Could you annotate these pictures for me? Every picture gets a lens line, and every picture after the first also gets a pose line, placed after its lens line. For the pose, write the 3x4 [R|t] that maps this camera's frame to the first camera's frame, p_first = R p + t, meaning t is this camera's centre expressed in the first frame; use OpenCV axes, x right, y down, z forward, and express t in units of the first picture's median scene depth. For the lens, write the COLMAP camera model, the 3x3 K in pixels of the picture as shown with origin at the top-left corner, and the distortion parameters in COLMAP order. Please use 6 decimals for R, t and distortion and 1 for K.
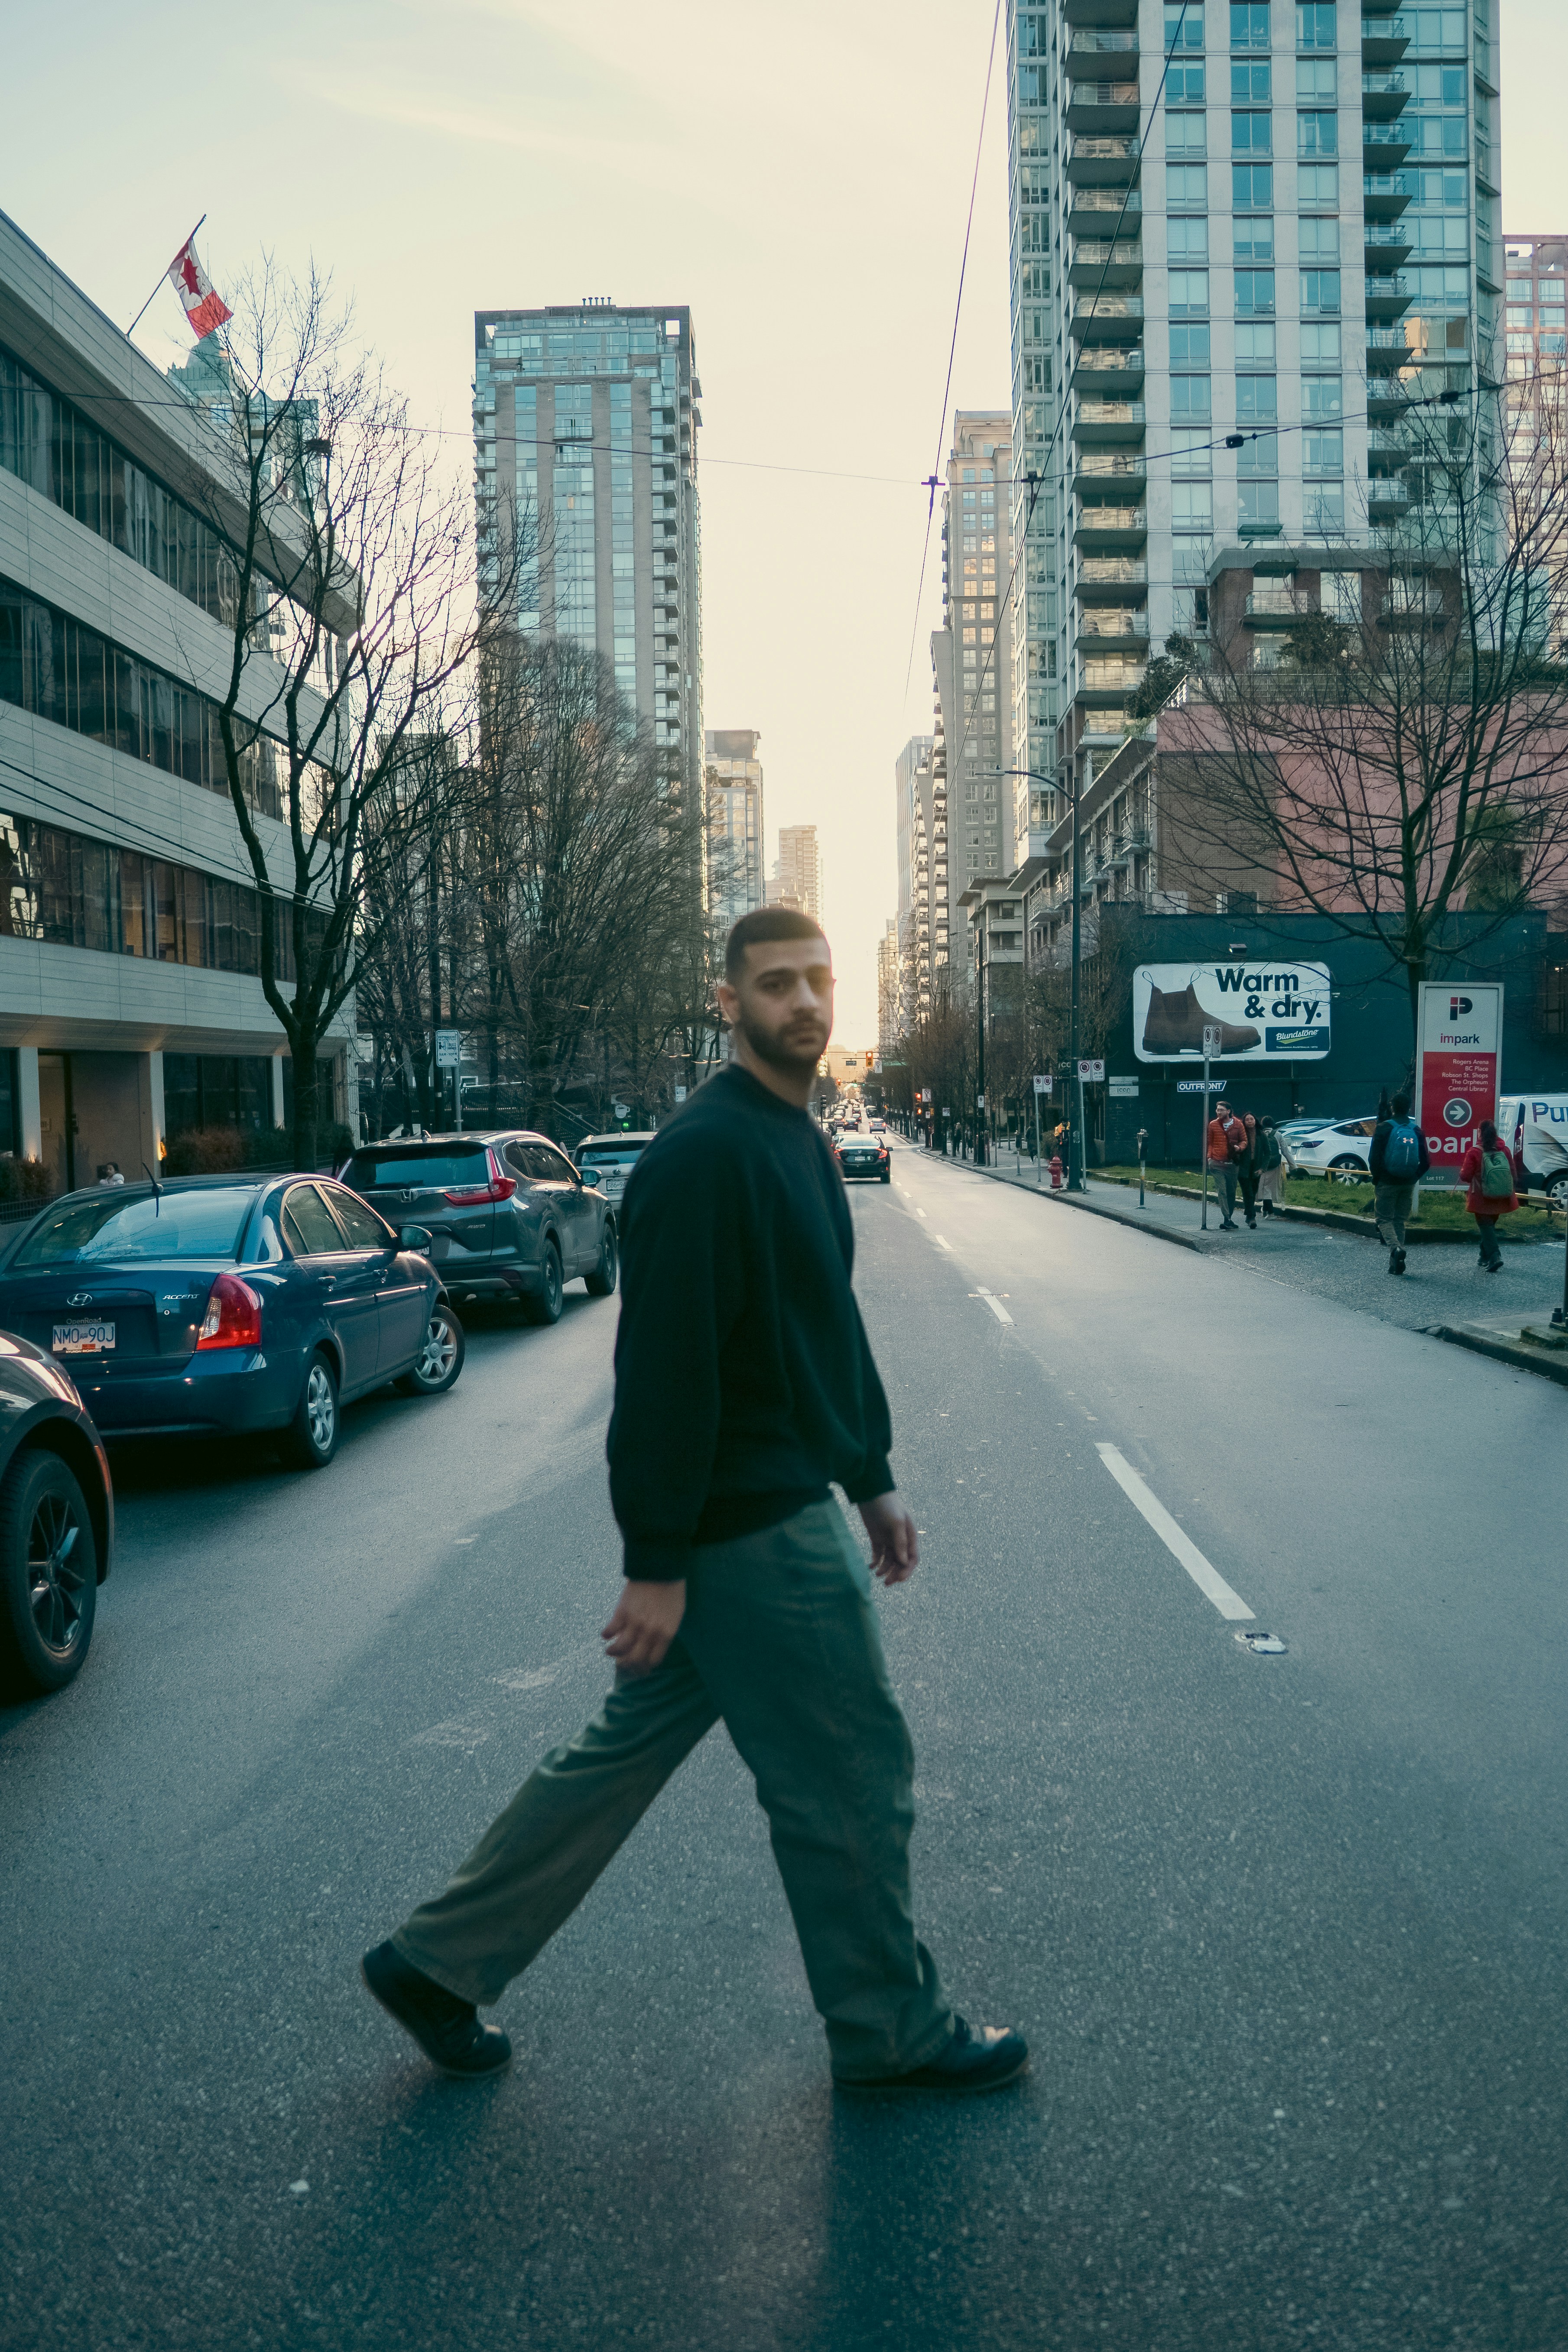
lens RADIAL K [[4618.5, 0, 784.0], [0, 4618.5, 1176.0], [0, 0, 1]] dist [-0.062890, -0.147889]
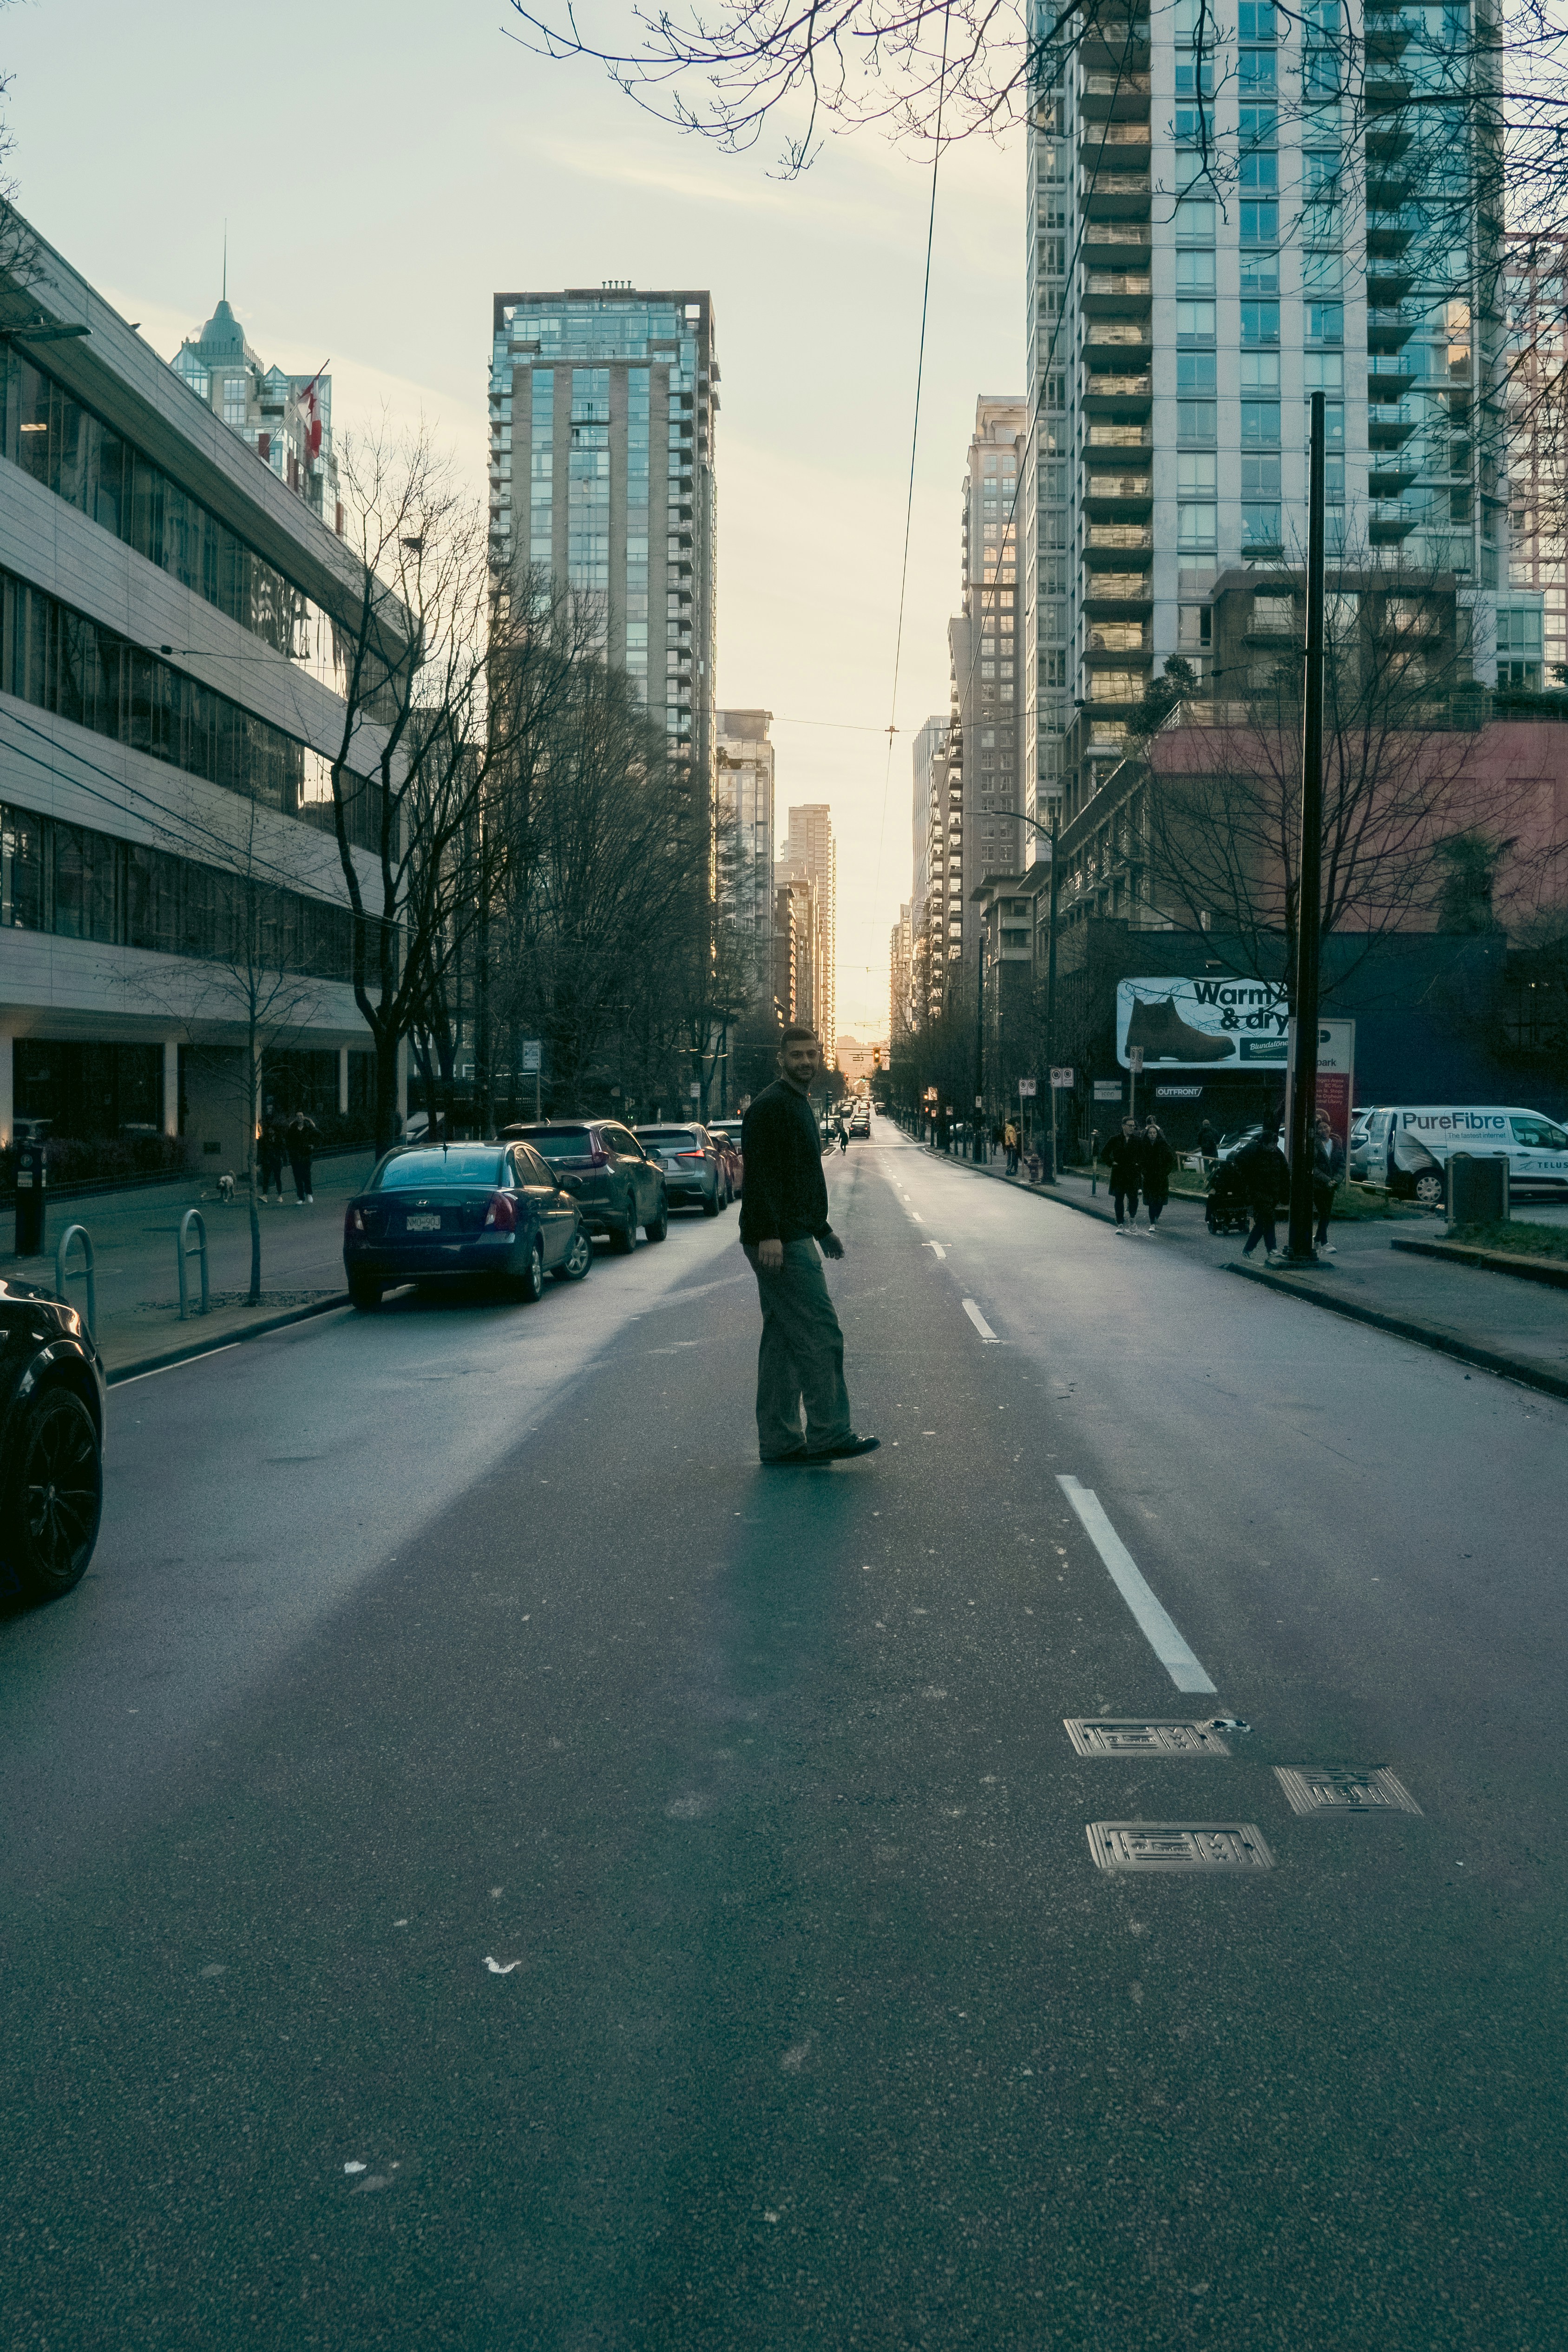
lens RADIAL K [[4875.7, 0, 784.0], [0, 4875.7, 1176.0], [0, 0, 1]] dist [0.908193, -0.211543]
pose [[0.999815, 0.019219, -0.000759, -0.000205], [-0.019219, 0.999815, 0.000206, 0.001364], [0.000763, -0.000192, 1.000000, -0.114306]]
